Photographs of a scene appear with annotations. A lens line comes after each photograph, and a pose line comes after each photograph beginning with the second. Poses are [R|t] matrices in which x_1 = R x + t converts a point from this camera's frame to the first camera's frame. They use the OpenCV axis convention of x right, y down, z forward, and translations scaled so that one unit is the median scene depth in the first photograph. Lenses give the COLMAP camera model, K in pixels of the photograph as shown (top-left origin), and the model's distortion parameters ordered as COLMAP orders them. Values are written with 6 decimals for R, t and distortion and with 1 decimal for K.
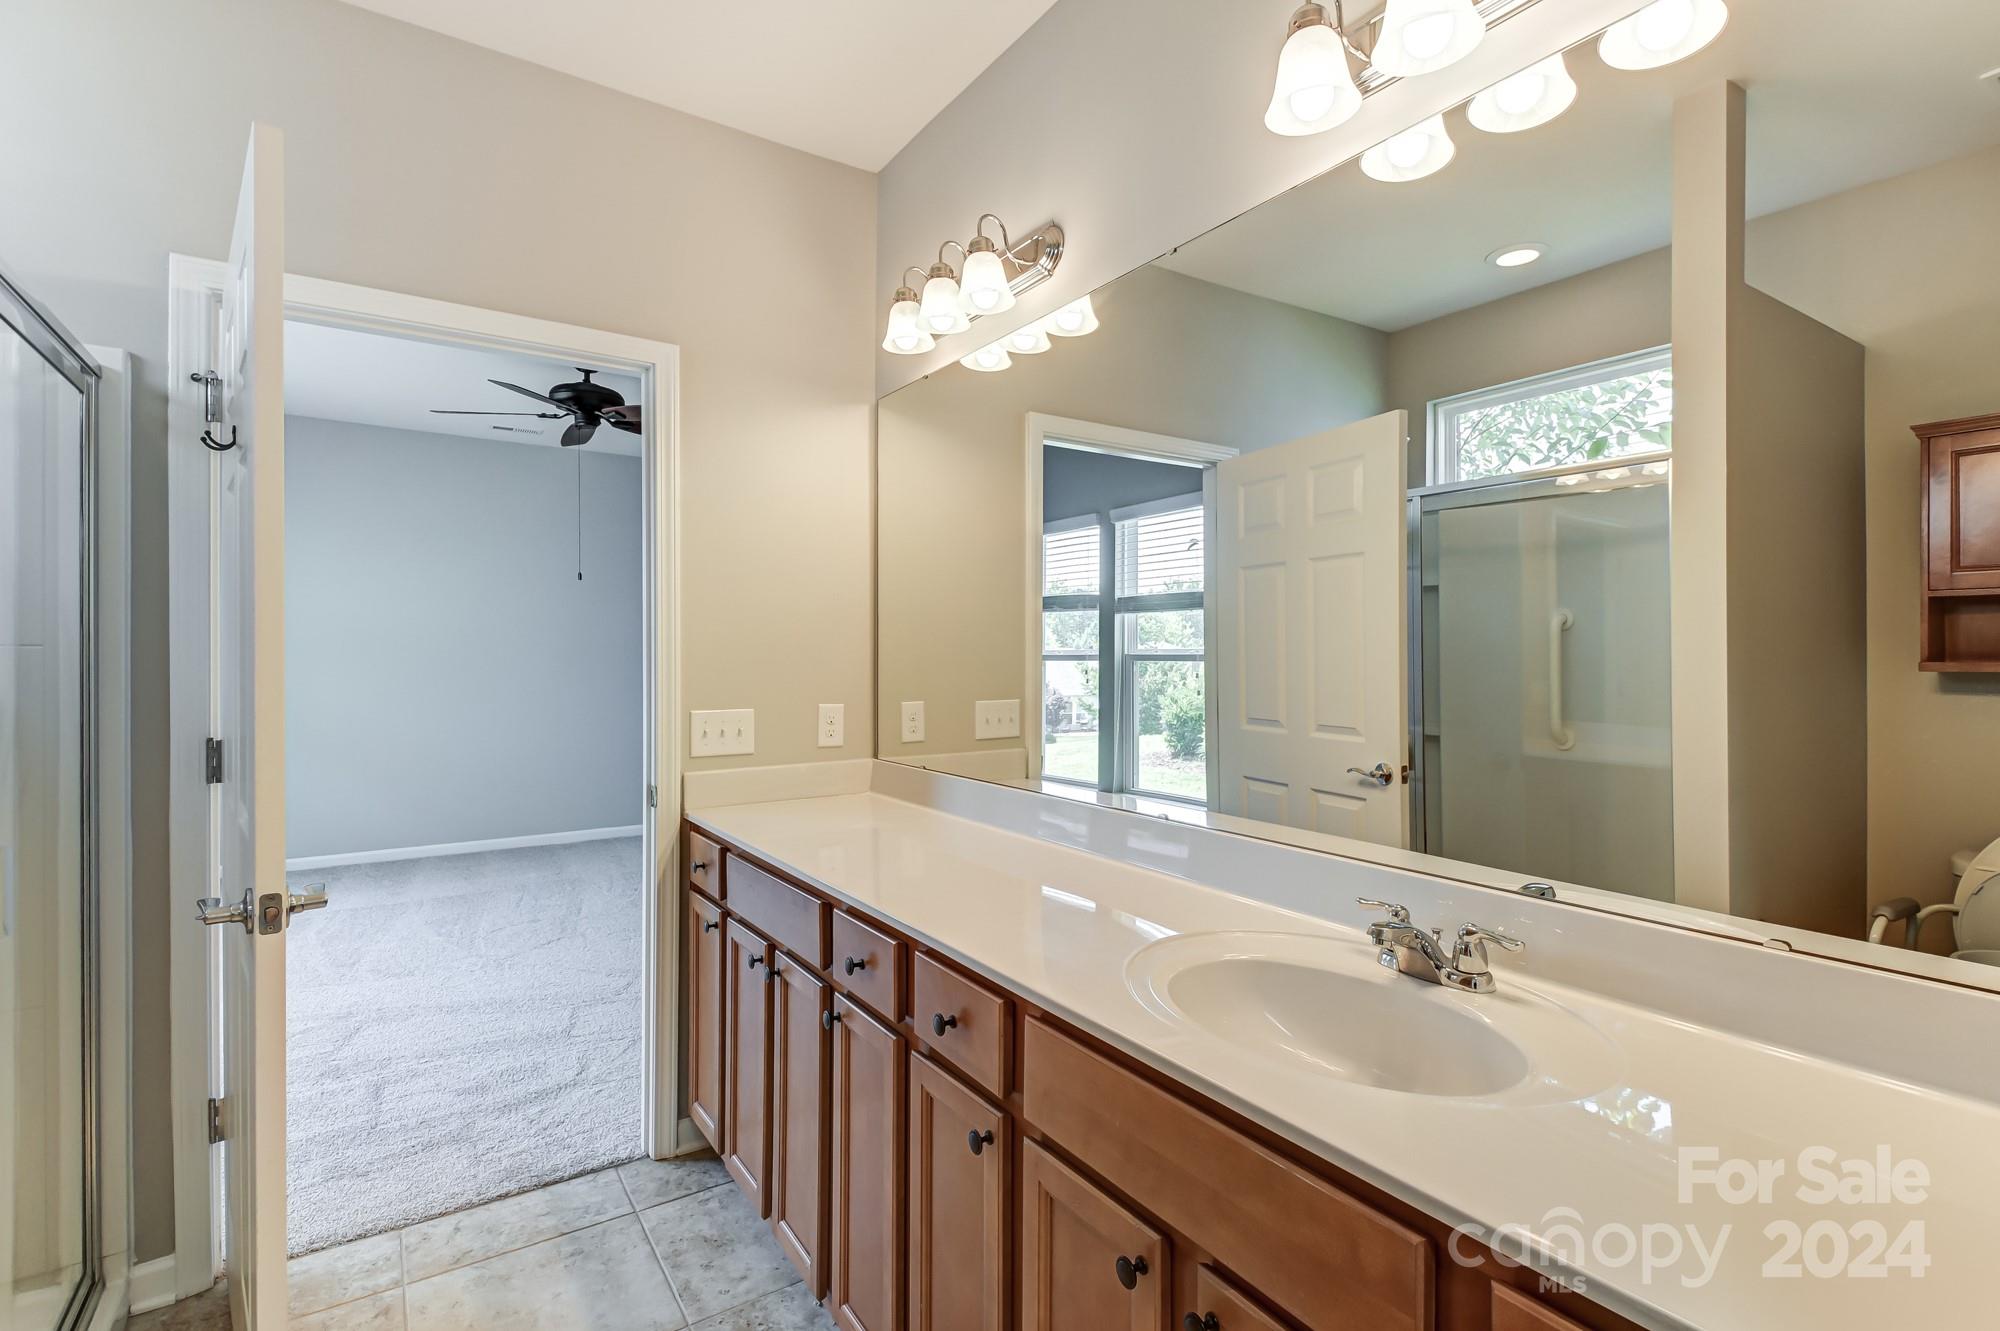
lens RADIAL K [[952.0, 0, 1025.5], [0, 952.0, 655.8], [0, 0, 1]] dist [0.037442, -0.023066]
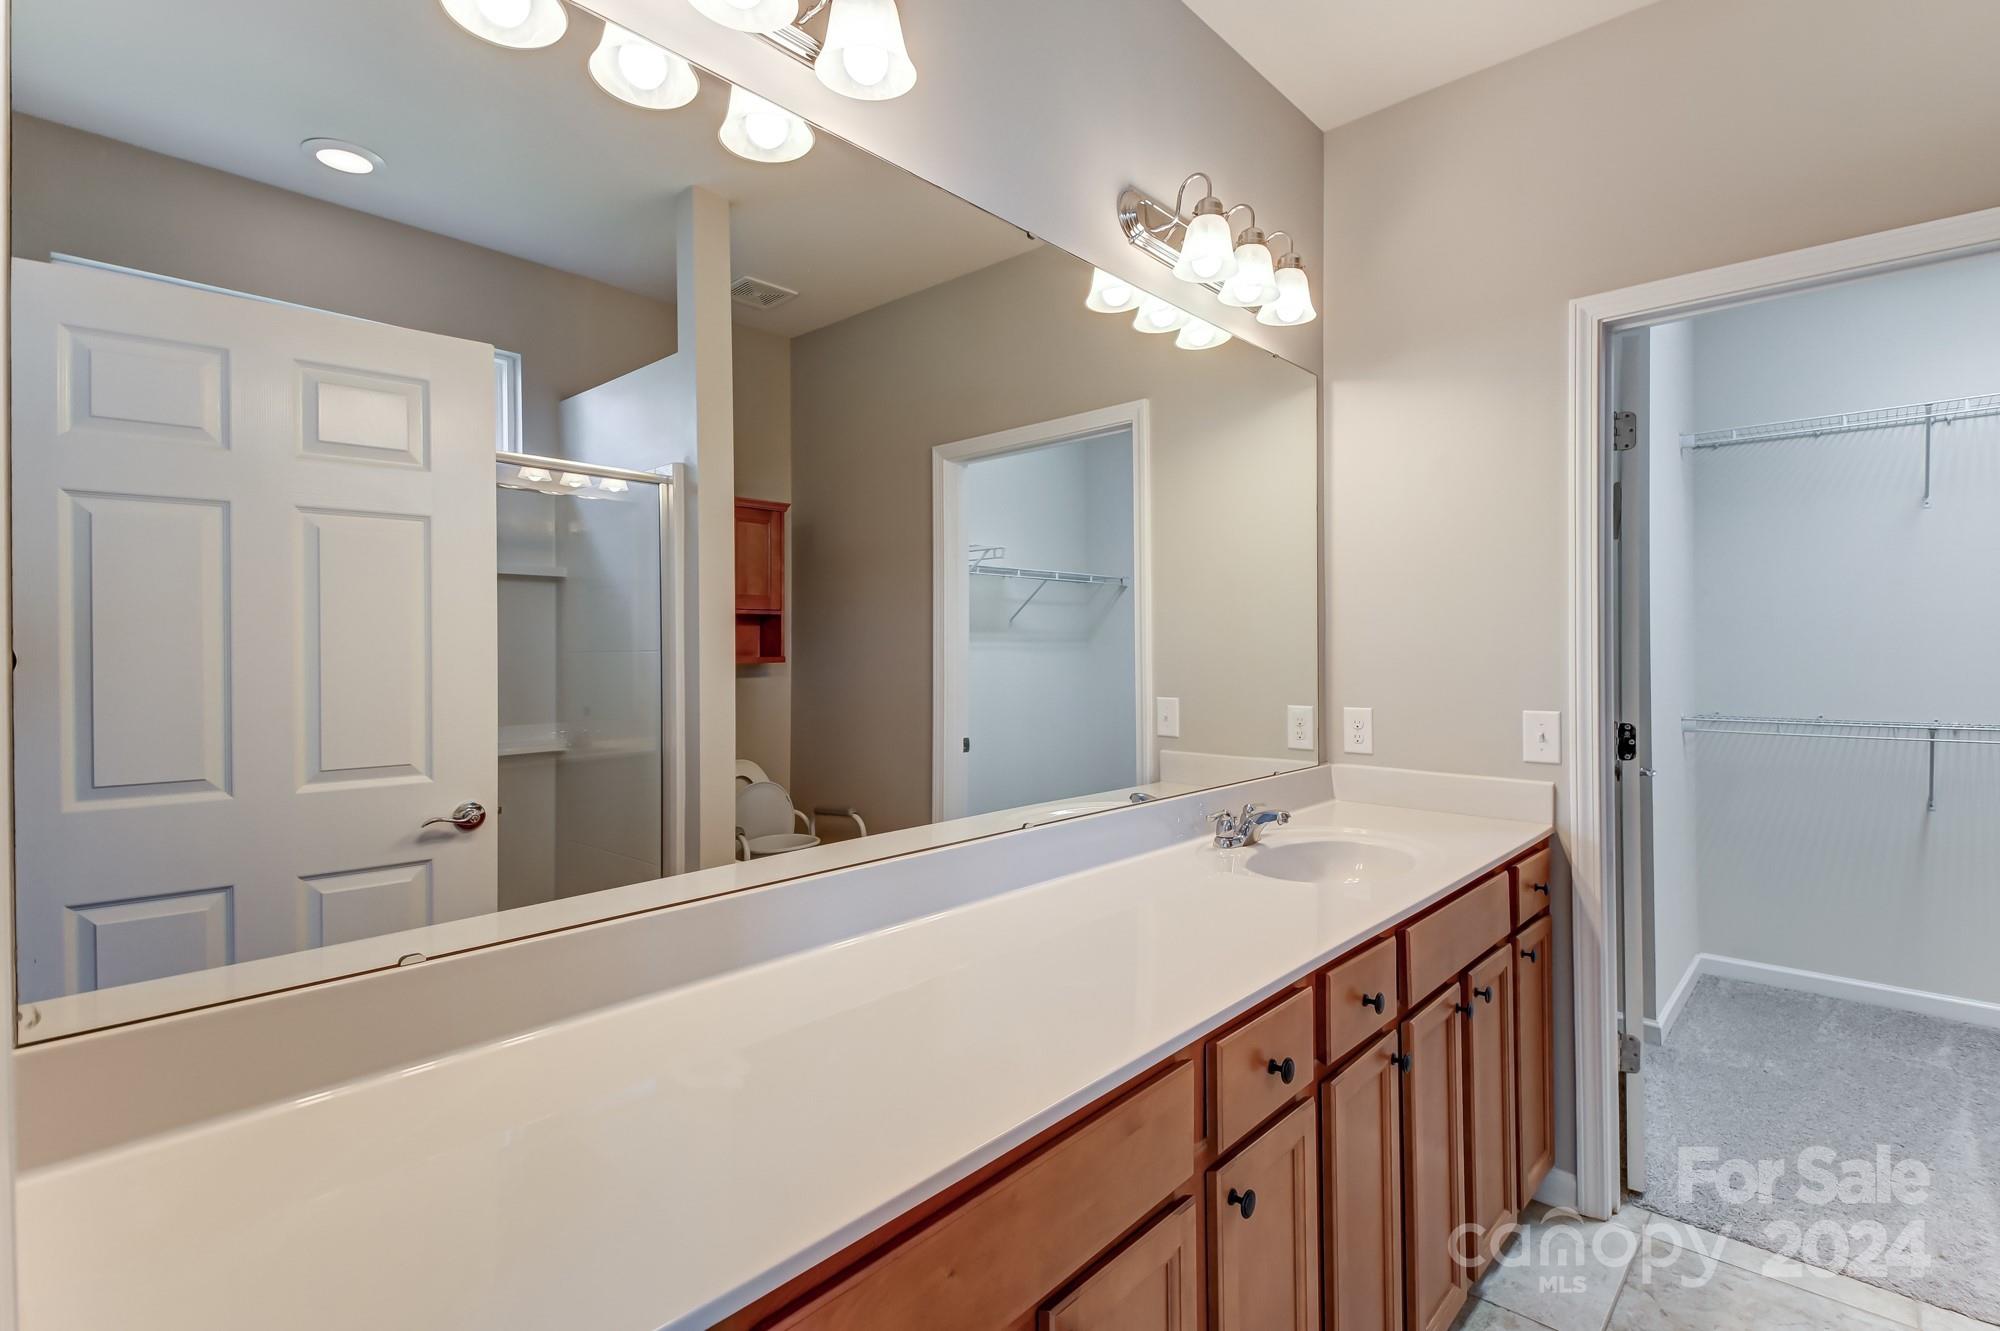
lens RADIAL K [[952.0, 0, 1025.5], [0, 952.0, 655.8], [0, 0, 1]] dist [0.037442, -0.023066]
pose [[-0.242027, -0.002950, 0.970265, -0.495656], [0.008141, 0.999954, 0.005070, -0.004554], [-0.970235, 0.009126, -0.241992, 0.801010]]
